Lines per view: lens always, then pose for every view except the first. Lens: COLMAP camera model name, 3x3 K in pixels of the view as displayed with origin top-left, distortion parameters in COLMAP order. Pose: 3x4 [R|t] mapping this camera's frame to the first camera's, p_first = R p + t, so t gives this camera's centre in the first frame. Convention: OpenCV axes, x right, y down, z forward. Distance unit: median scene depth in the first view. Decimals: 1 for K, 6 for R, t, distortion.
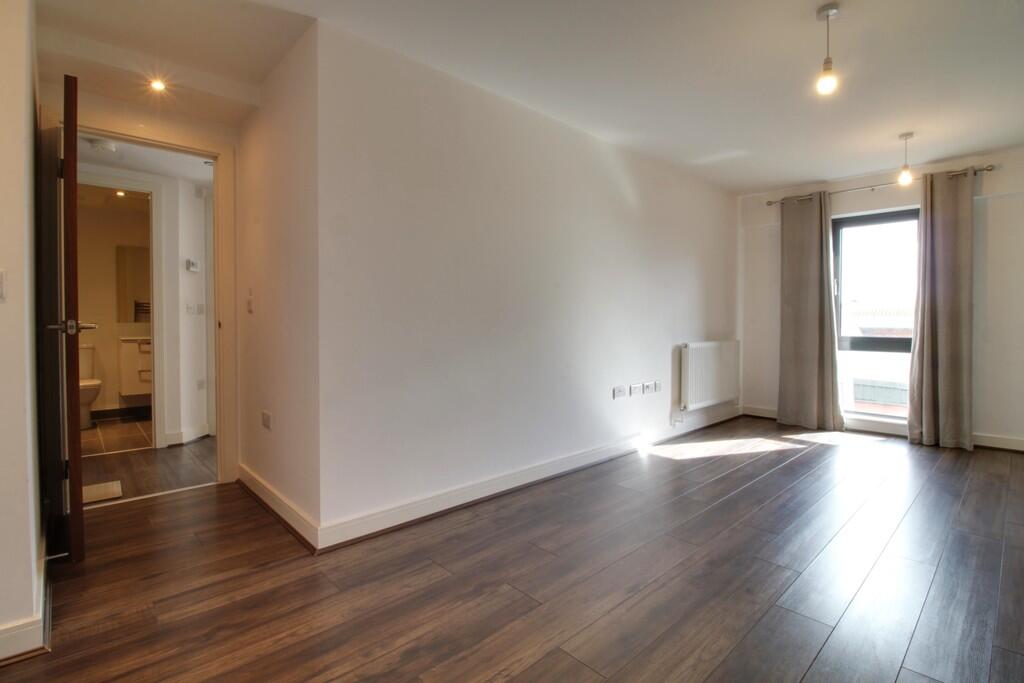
lens RADIAL K [[475.6, 0, 499.6], [0, 475.6, 327.2], [0, 0, 1]] dist [0.000223, -0.009848]
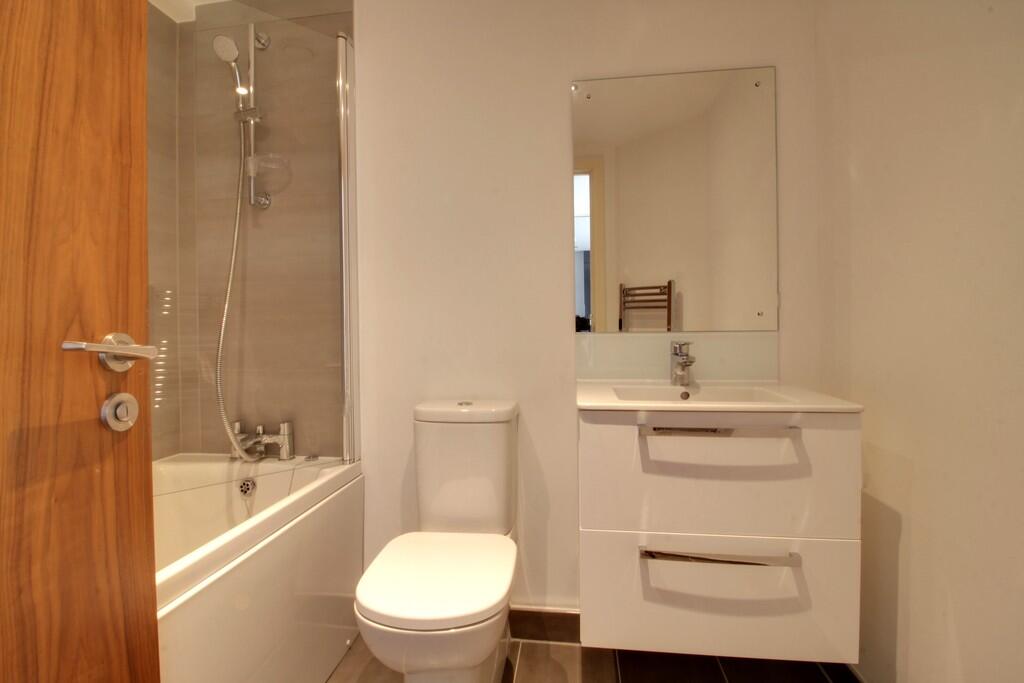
lens RADIAL K [[475.6, 0, 511.5], [0, 475.6, 335.8], [0, 0, 1]] dist [0.000223, -0.009848]
pose [[0.643959, 0.005311, -0.765042, -0.626142], [-0.001793, 0.999984, 0.005433, -0.011463], [0.765058, -0.002127, 0.643958, 0.804192]]
